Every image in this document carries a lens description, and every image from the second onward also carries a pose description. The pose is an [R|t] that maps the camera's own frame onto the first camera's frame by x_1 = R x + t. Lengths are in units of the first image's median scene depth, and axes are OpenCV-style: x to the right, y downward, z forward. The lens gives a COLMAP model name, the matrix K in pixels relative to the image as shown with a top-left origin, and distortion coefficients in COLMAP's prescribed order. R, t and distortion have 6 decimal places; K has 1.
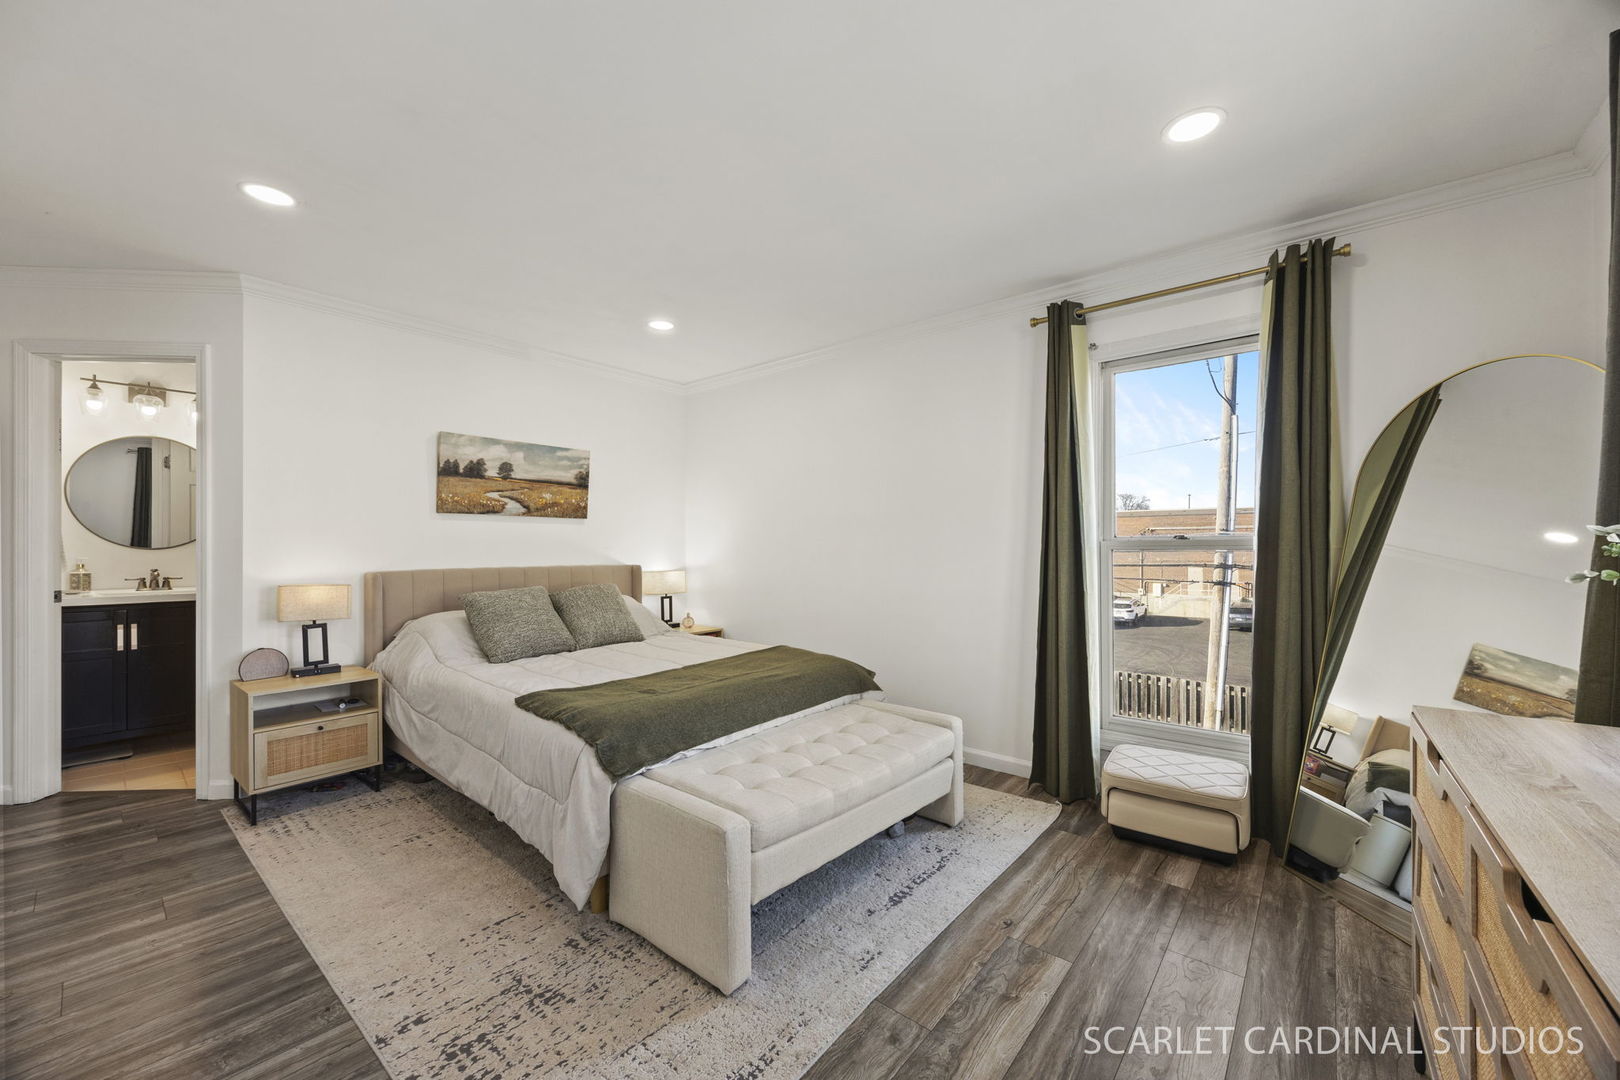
lens RADIAL K [[611.8, 0, 805.1], [0, 611.8, 547.9], [0, 0, 1]] dist [-0.000032, -0.002474]
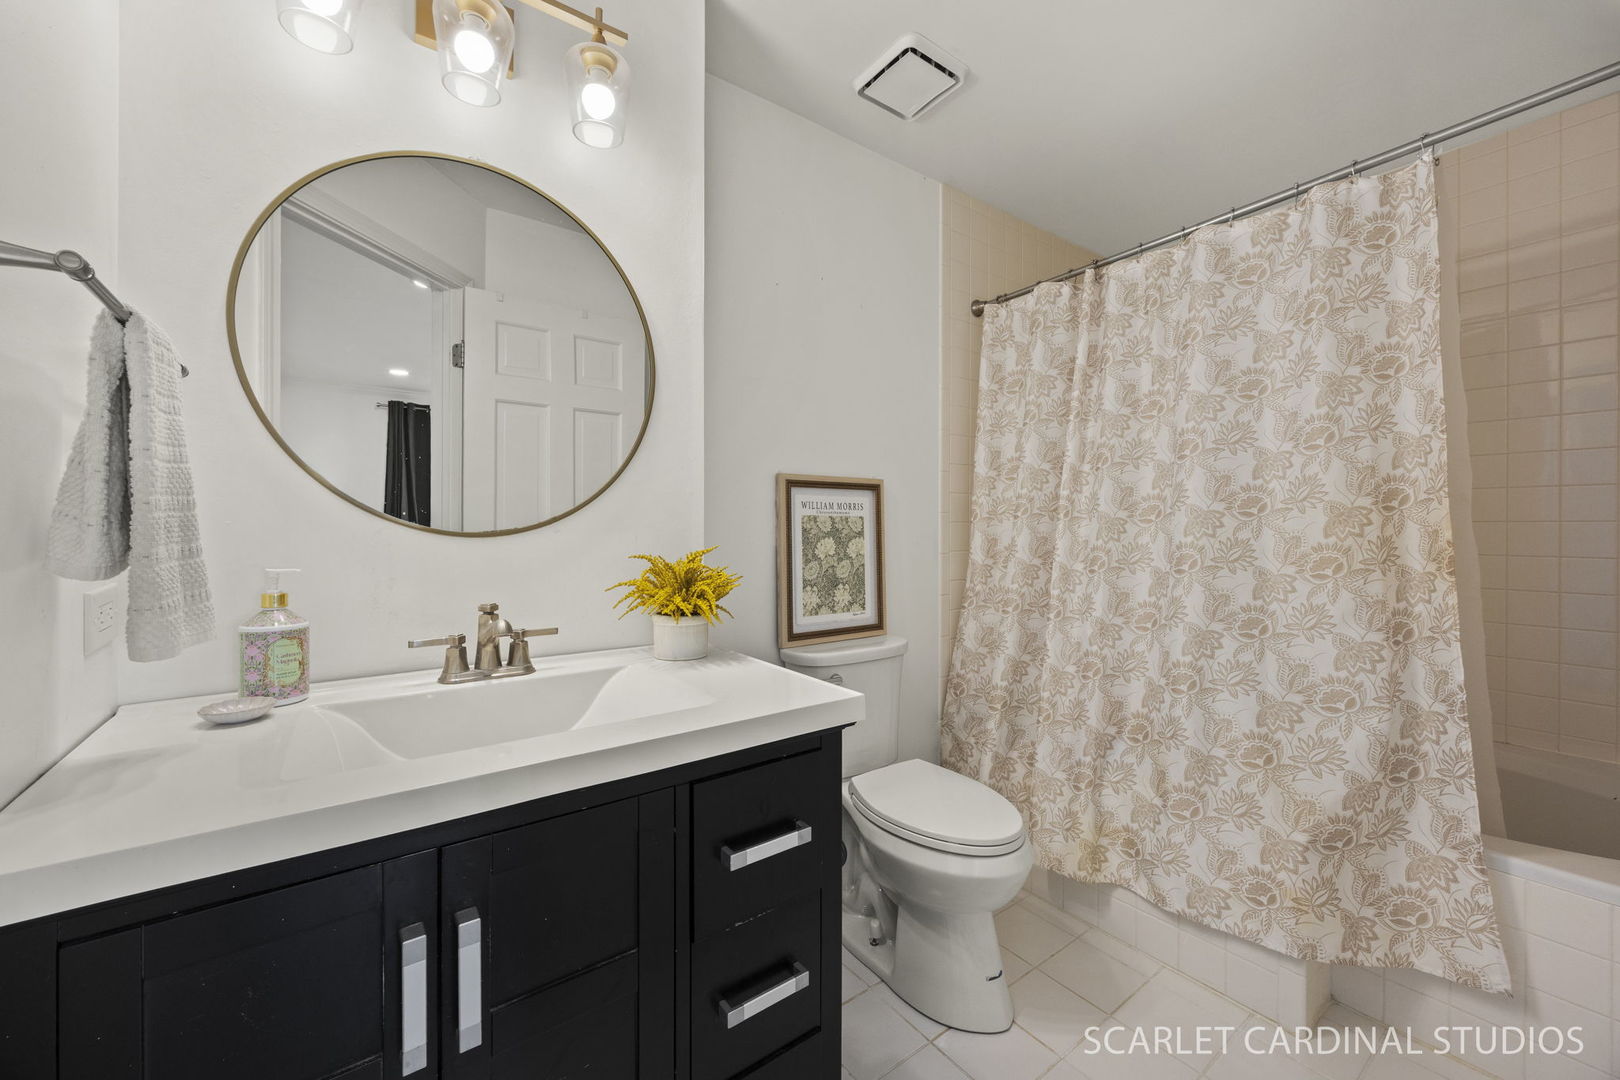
lens RADIAL K [[618.7, 0, 806.5], [0, 618.7, 534.7], [0, 0, 1]] dist [0.000024, -0.002076]
pose [[0.975018, 0.007772, -0.221990, -0.900724], [-0.006080, 0.999947, 0.008301, -0.003526], [0.222043, -0.006744, 0.975014, 0.785763]]
